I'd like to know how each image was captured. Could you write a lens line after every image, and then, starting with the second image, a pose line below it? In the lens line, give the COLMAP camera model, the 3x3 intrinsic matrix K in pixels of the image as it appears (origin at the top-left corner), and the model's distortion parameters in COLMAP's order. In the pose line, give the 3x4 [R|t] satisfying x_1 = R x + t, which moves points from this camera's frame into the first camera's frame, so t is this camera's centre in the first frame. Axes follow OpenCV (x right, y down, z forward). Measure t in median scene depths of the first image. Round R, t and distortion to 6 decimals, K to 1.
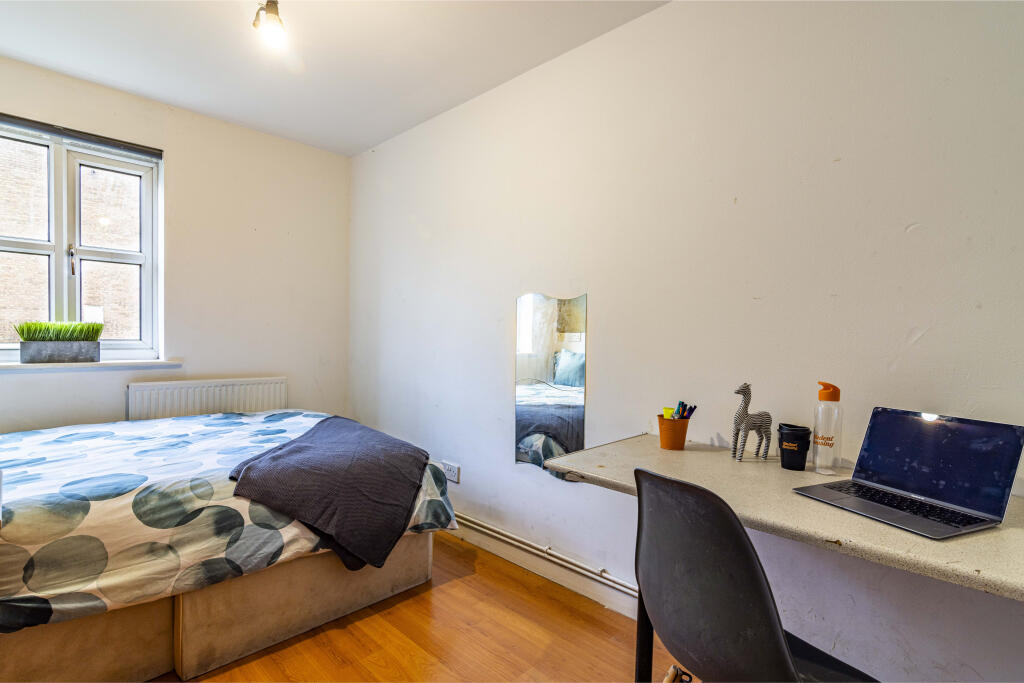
lens RADIAL K [[480.8, 0, 534.1], [0, 480.8, 326.2], [0, 0, 1]] dist [0.000179, -0.000068]
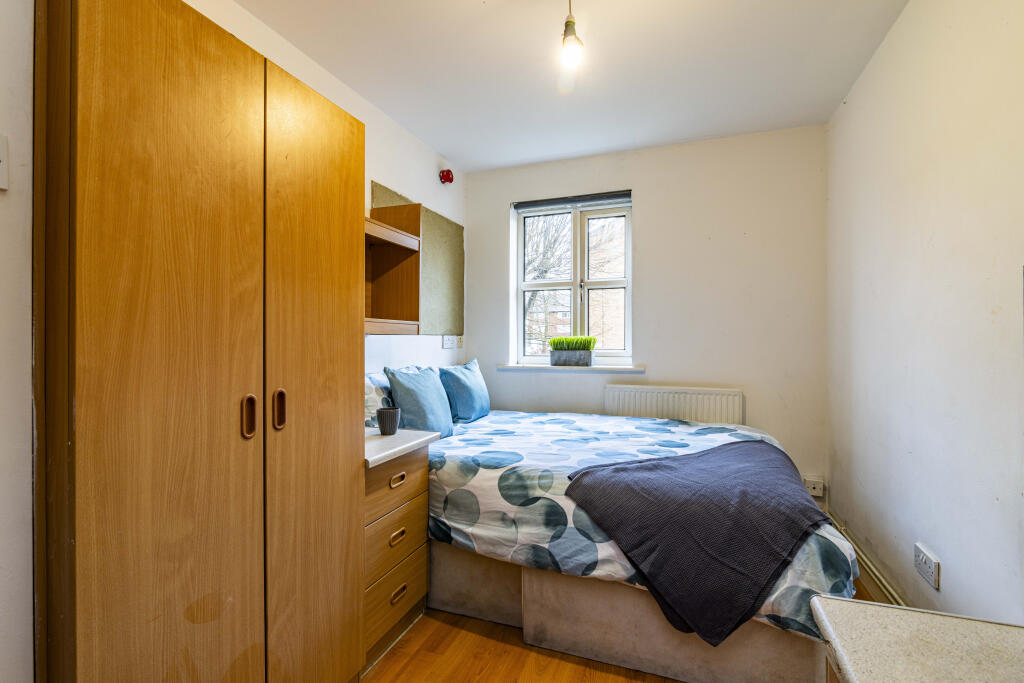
lens RADIAL K [[480.8, 0, 534.1], [0, 480.8, 326.2], [0, 0, 1]] dist [0.000179, -0.000068]
pose [[0.391220, -0.045714, -0.919161, 0.350482], [0.026617, 0.998910, -0.038351, 0.017034], [0.919912, -0.009461, 0.392011, 0.521507]]
